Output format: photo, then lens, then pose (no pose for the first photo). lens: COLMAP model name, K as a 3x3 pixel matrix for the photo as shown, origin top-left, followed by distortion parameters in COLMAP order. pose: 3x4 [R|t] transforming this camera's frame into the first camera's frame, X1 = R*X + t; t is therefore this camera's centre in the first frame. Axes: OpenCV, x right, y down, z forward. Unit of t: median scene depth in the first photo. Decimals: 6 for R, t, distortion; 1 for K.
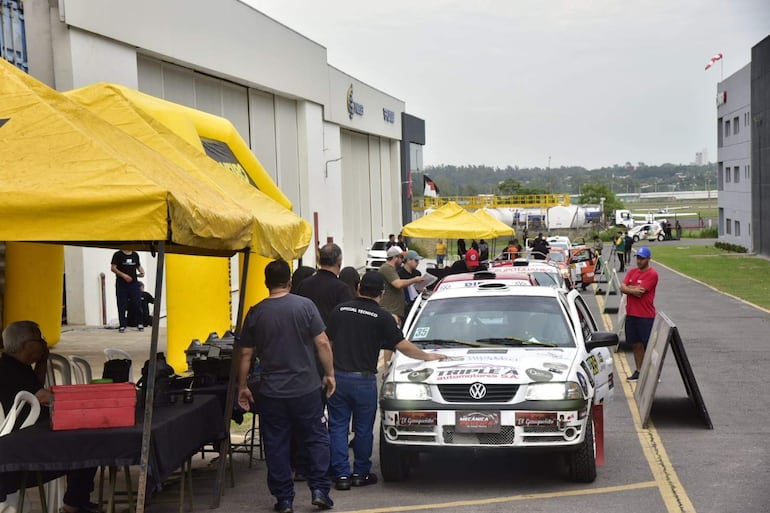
lens RADIAL K [[1577.2, 0, 385.0], [0, 1577.2, 256.5], [0, 0, 1]] dist [0.556517, 0.278509]
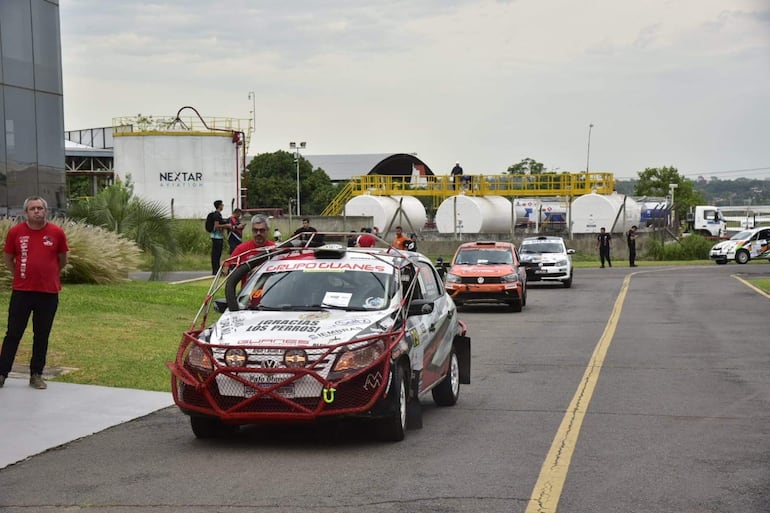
lens RADIAL K [[1577.2, 0, 385.0], [0, 1577.2, 256.5], [0, 0, 1]] dist [0.556517, 0.278509]
pose [[0.998862, 0.024283, -0.041050, 0.086427], [-0.024508, 0.999687, -0.005000, -0.007376], [0.040916, 0.006000, 0.999145, 0.629156]]
